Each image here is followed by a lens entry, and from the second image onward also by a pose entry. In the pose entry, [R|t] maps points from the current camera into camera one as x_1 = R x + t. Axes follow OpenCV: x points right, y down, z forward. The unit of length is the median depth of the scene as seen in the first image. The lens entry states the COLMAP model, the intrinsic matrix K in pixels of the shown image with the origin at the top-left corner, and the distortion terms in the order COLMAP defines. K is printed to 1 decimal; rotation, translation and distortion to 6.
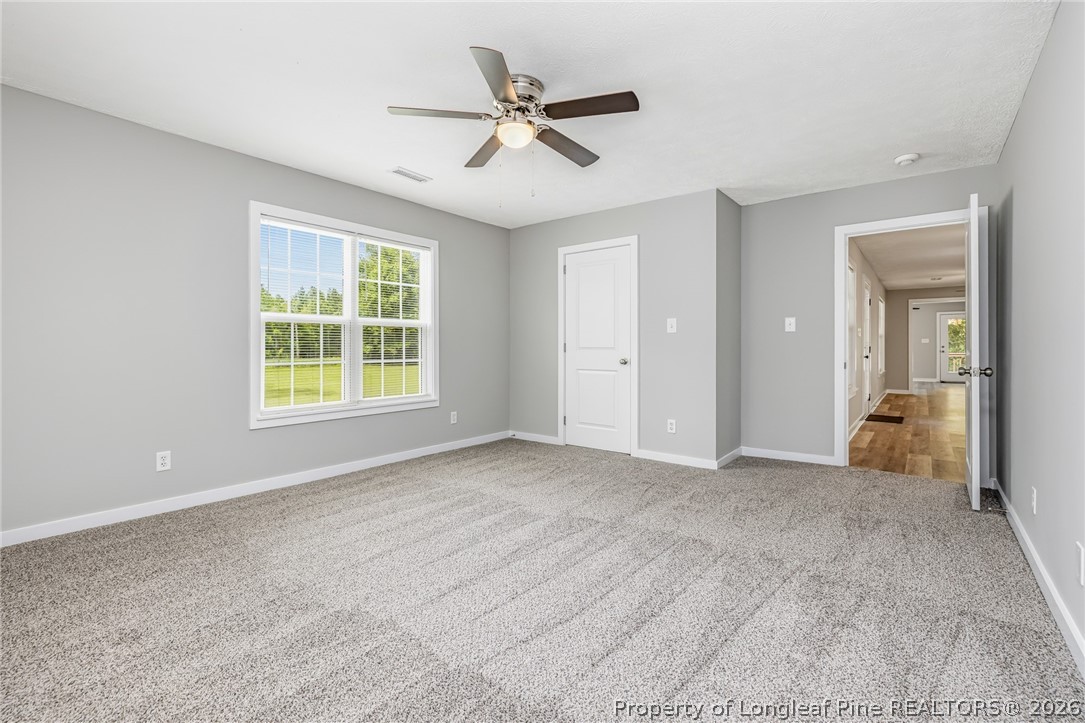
lens RADIAL K [[496.2, 0, 536.6], [0, 496.2, 352.8], [0, 0, 1]] dist [-0.000146, -0.000026]
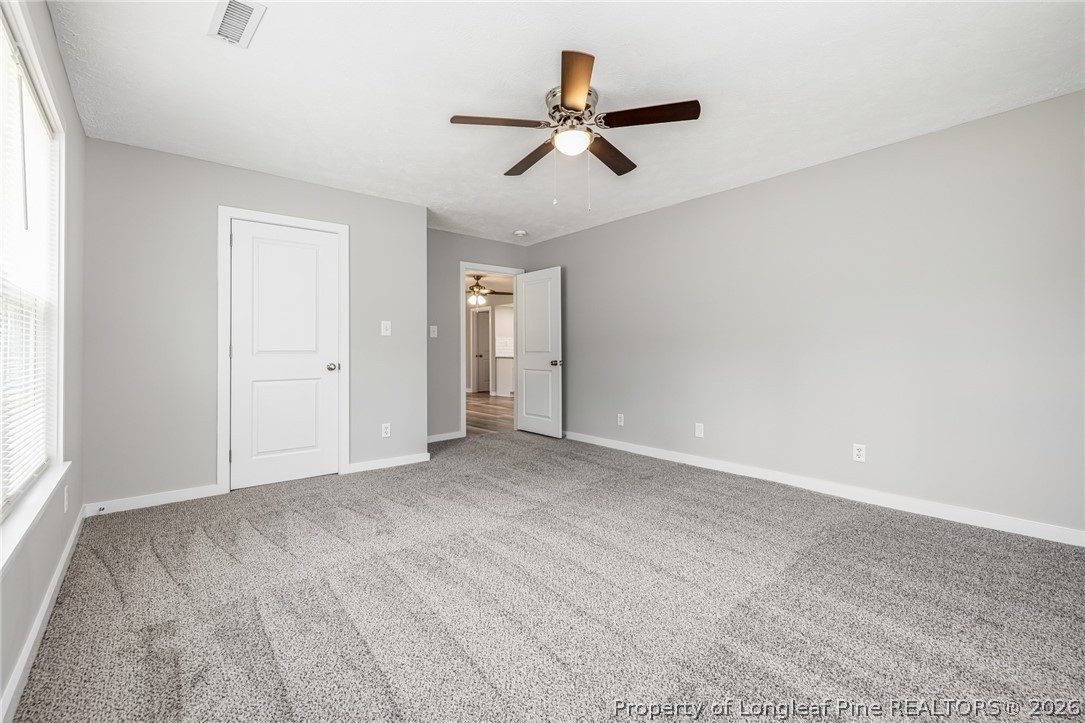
lens RADIAL K [[470.1, 0, 540.8], [0, 470.1, 347.1], [0, 0, 1]] dist [-0.000949, -0.000312]
pose [[0.192013, 0.005671, 0.981376, -0.620017], [0.012735, 0.999885, -0.008269, -0.006153], [-0.981310, 0.014085, 0.191919, 0.544632]]
